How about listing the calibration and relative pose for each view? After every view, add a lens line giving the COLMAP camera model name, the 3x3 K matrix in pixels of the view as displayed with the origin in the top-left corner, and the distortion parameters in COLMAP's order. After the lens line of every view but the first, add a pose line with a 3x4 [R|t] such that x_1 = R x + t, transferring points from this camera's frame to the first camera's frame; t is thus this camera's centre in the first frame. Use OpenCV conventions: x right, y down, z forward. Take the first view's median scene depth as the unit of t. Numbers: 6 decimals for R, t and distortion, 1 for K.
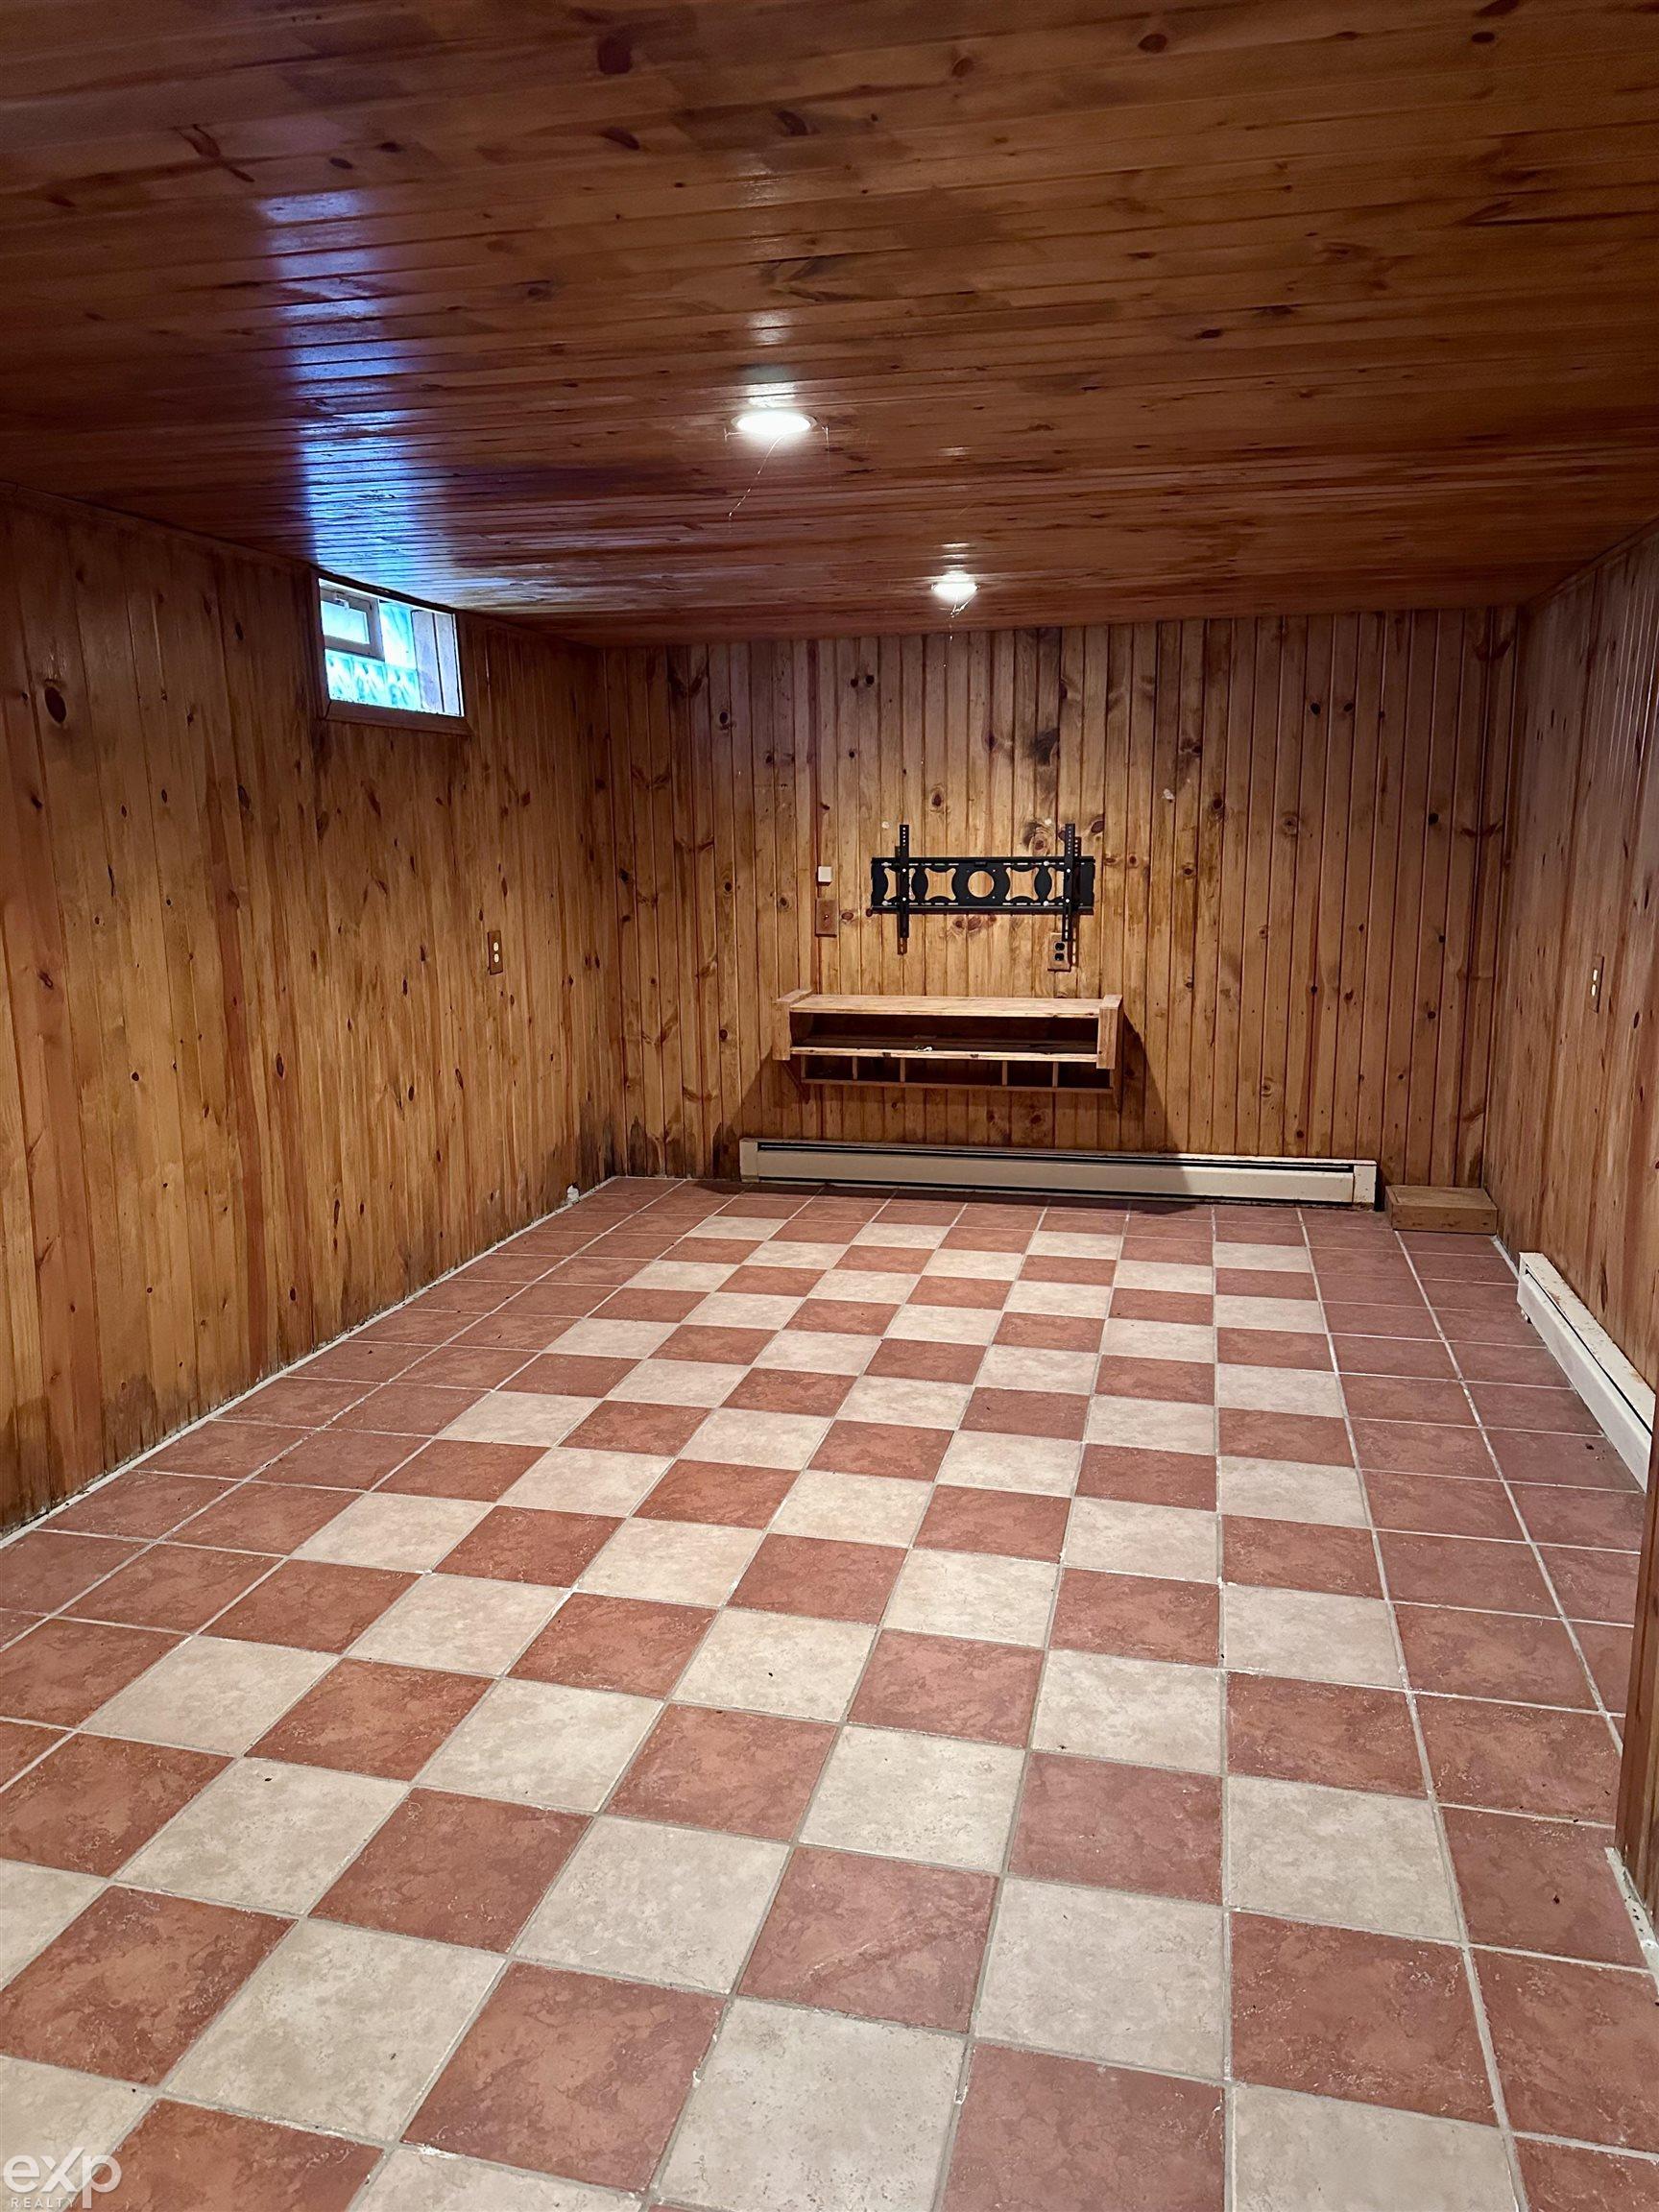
lens RADIAL K [[1561.5, 0, 828.2], [0, 1561.5, 1110.5], [0, 0, 1]] dist [0.081684, -0.084552]
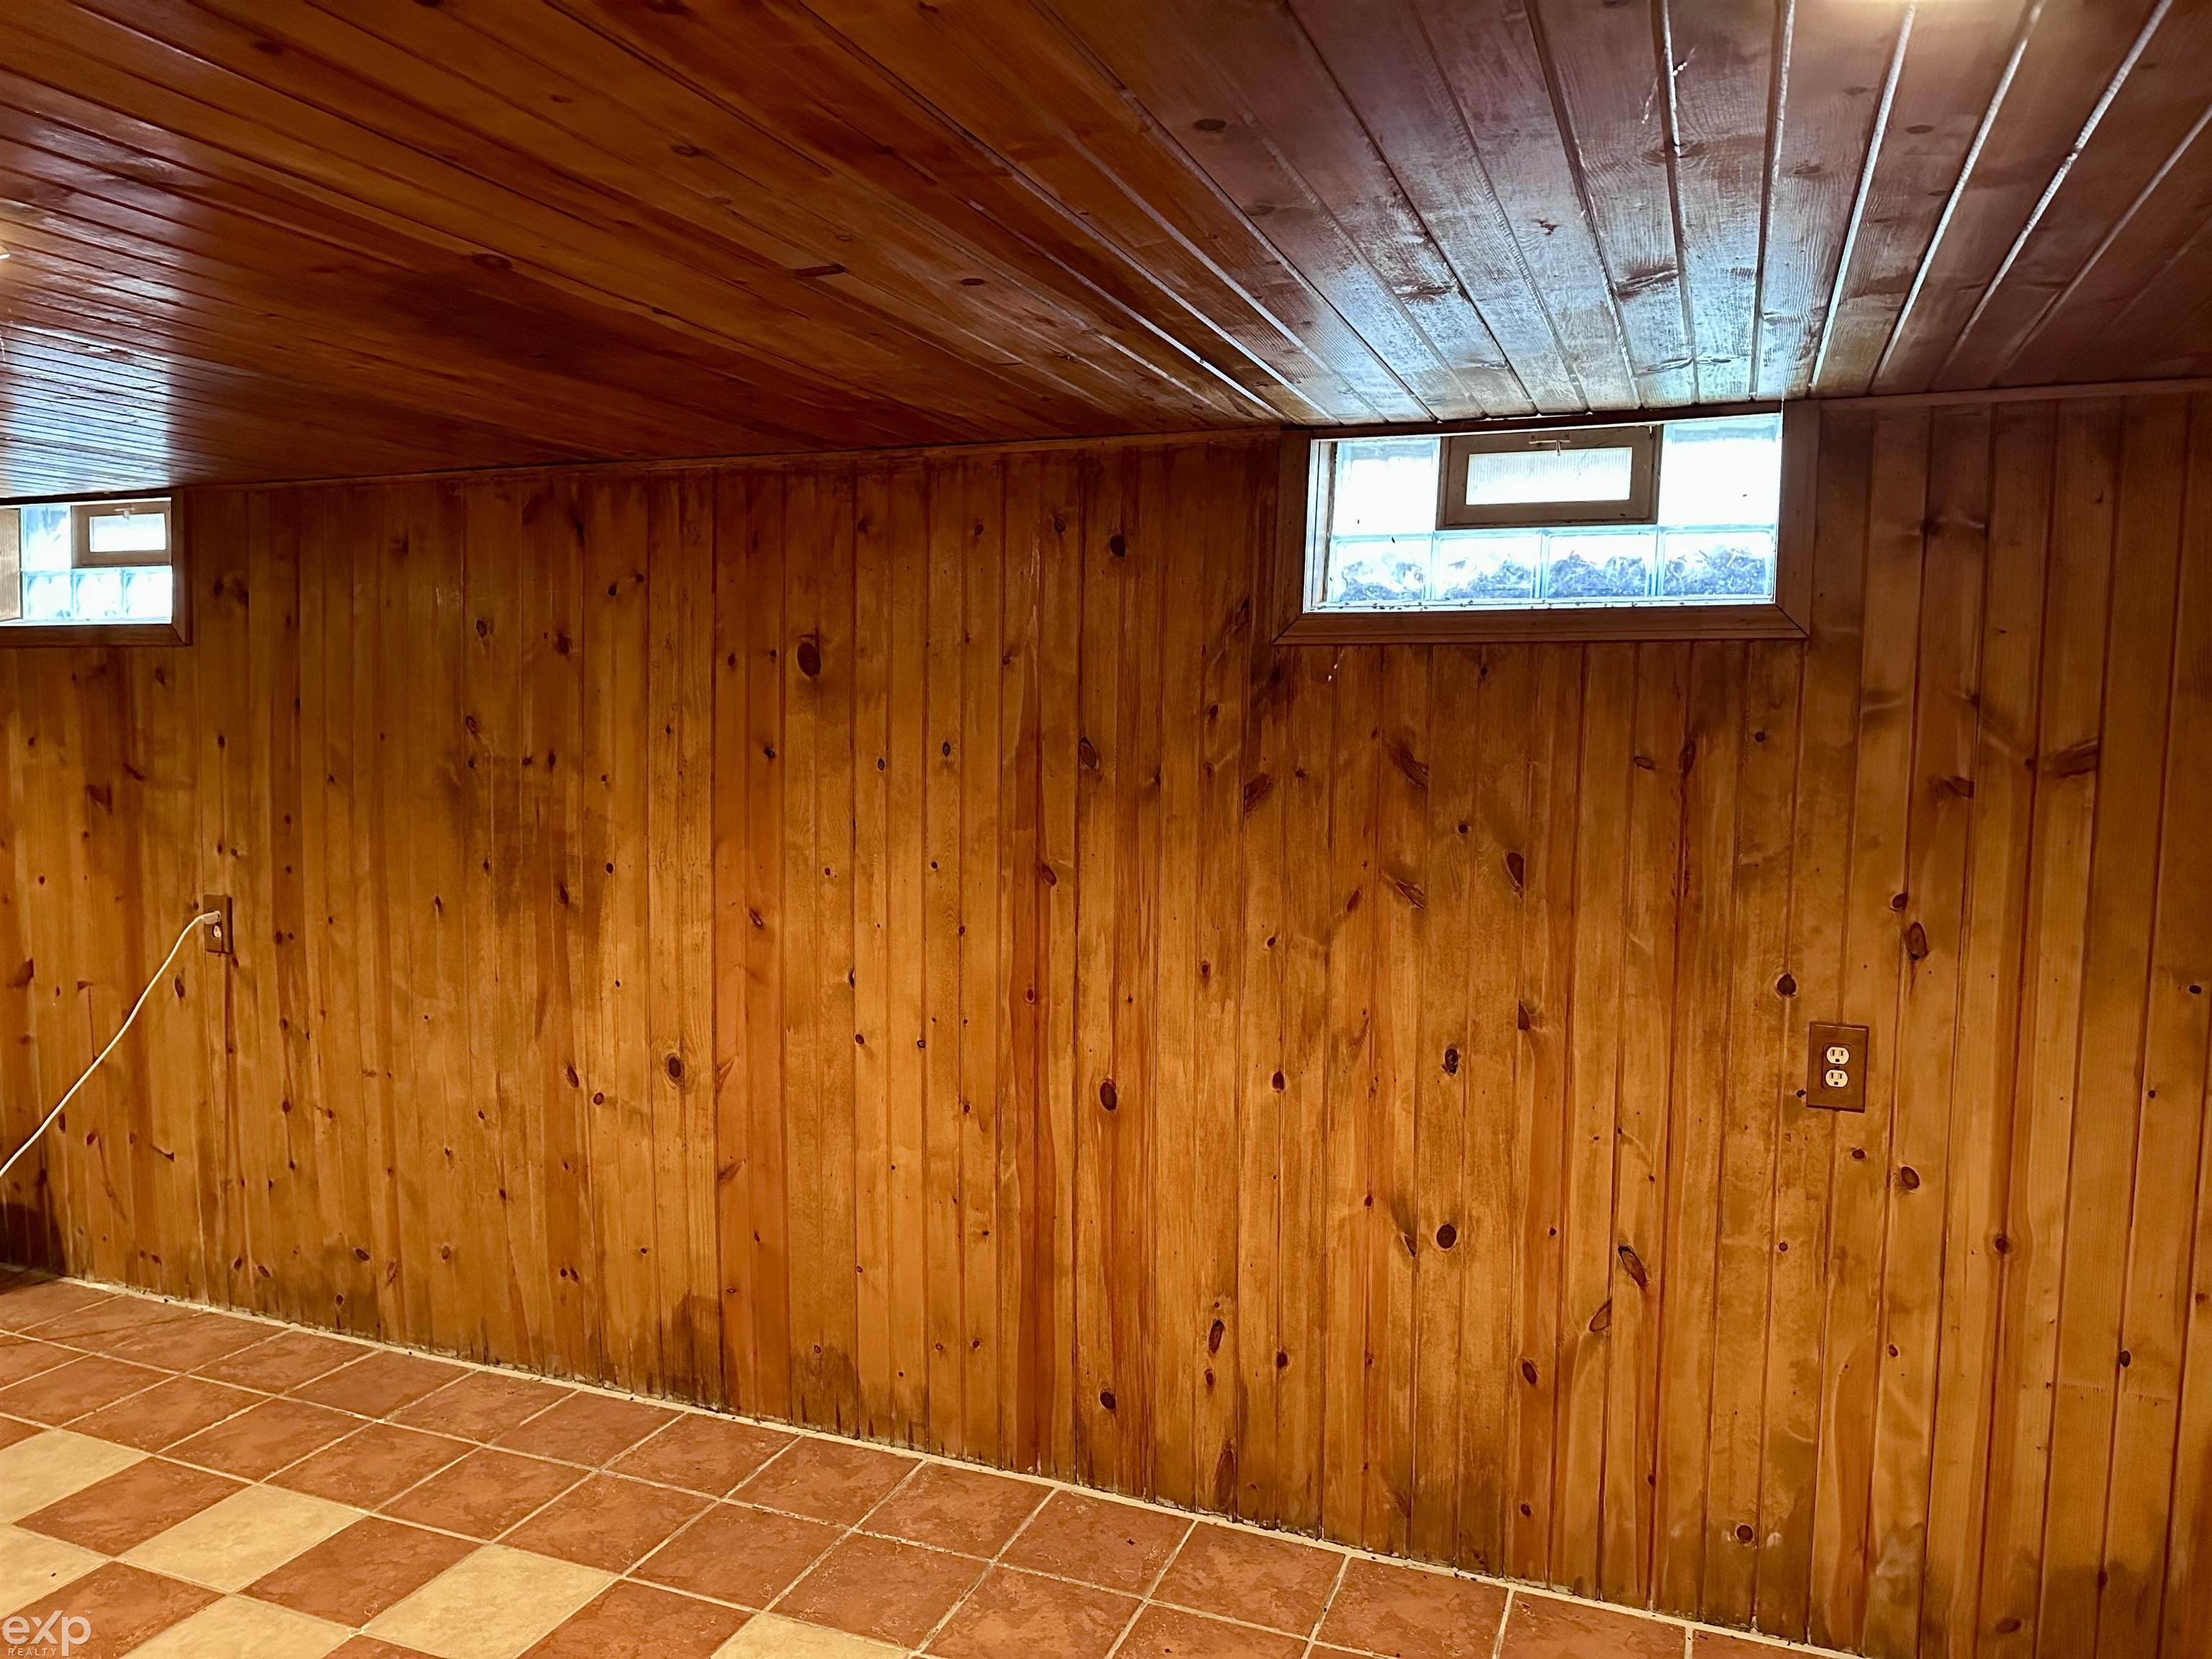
lens RADIAL K [[1561.5, 0, 1100.5], [0, 1561.5, 825.8], [0, 0, 1]] dist [0.081684, -0.084552]
pose [[-0.146662, 0.083046, -0.985695, 0.410872], [-0.191012, 0.975337, 0.110594, -0.252382], [0.970569, 0.204500, -0.127182, 1.125767]]
